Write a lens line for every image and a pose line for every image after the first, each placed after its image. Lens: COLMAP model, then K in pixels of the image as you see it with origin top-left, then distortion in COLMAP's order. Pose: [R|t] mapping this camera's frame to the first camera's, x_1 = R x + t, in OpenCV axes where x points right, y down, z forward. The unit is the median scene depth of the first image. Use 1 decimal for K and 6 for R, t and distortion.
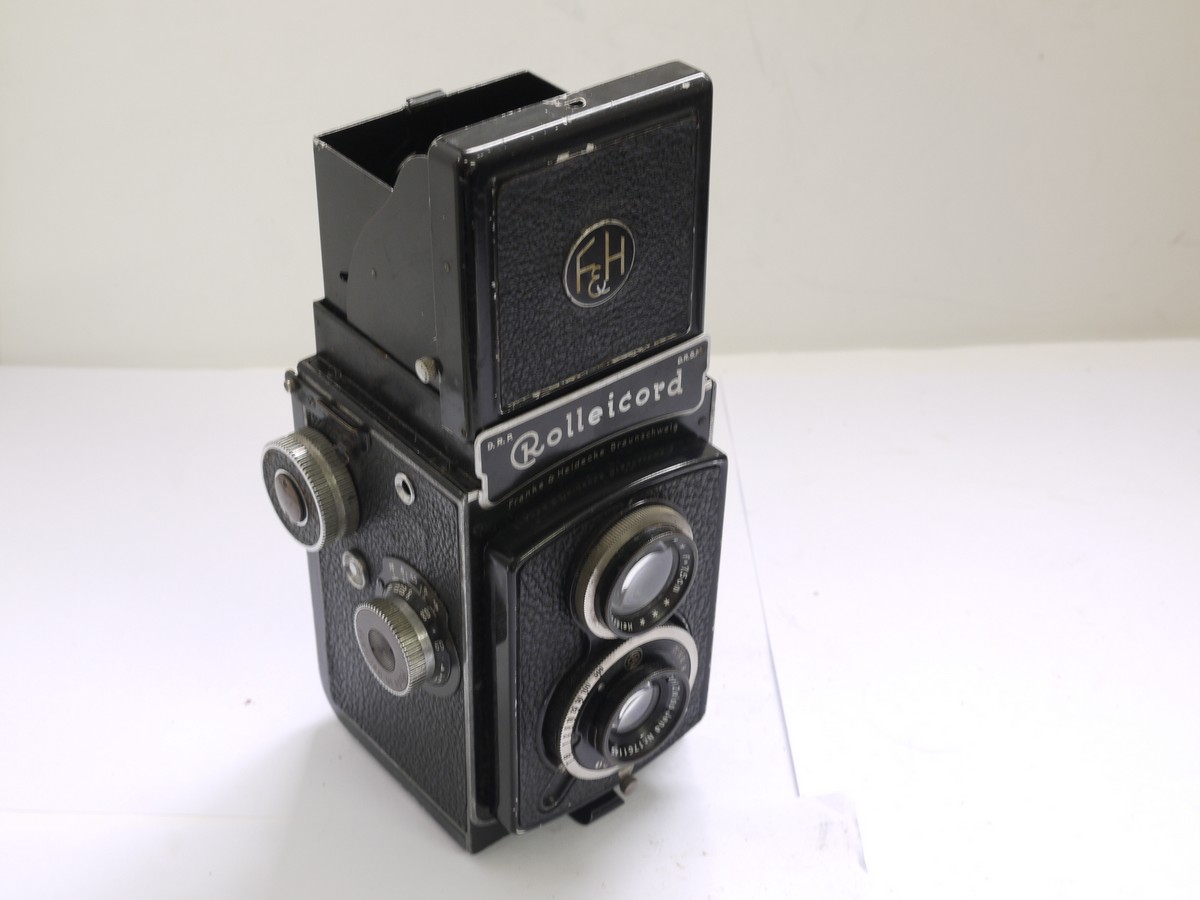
lens RADIAL K [[1783.5, 0, 600.0], [0, 1783.5, 450.0], [0, 0, 1]] dist [0.012524, 0.071558]
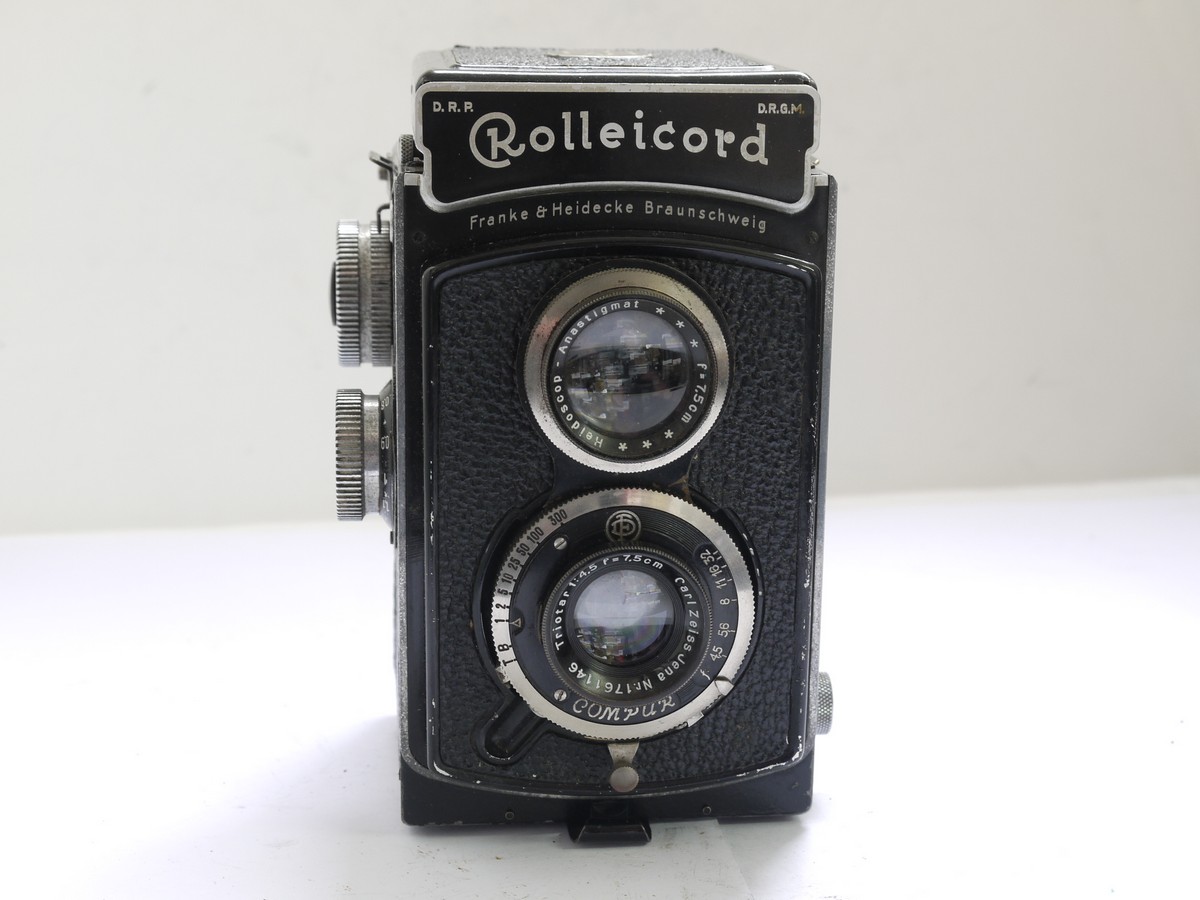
lens RADIAL K [[2068.7, 0, 600.0], [0, 2068.7, 450.0], [0, 0, 1]] dist [-0.021120, -0.006620]
pose [[0.831132, 0.114036, -0.544257, 0.464728], [-0.324501, 0.894277, -0.308169, 0.355772], [0.451574, 0.432740, 0.780267, 0.371031]]
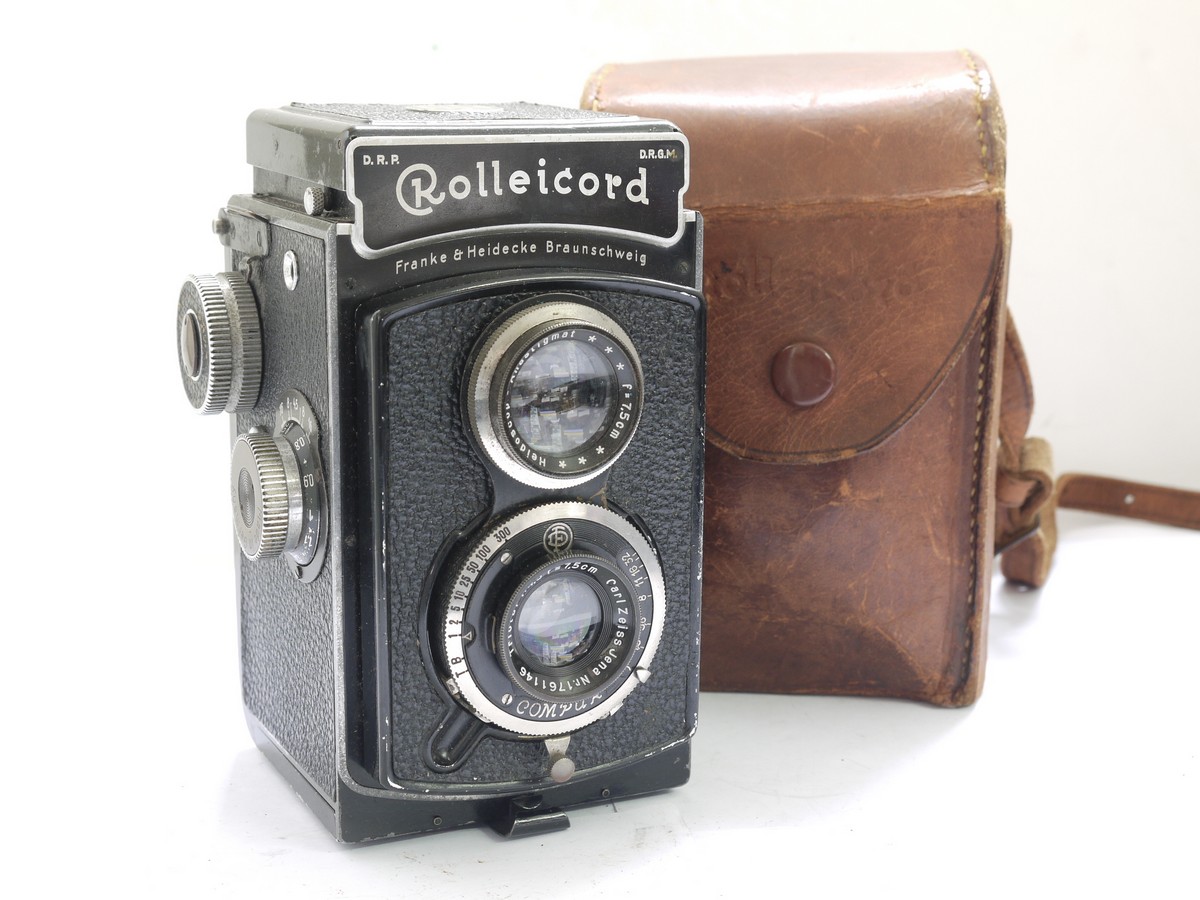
lens RADIAL K [[1988.6, 0, 600.0], [0, 1988.6, 450.0], [0, 0, 1]] dist [-0.005686, -0.025268]
pose [[0.970168, 0.035159, -0.239870, 0.247969], [-0.132413, 0.905658, -0.402804, 0.439715], [0.203078, 0.422550, 0.883296, 0.250886]]
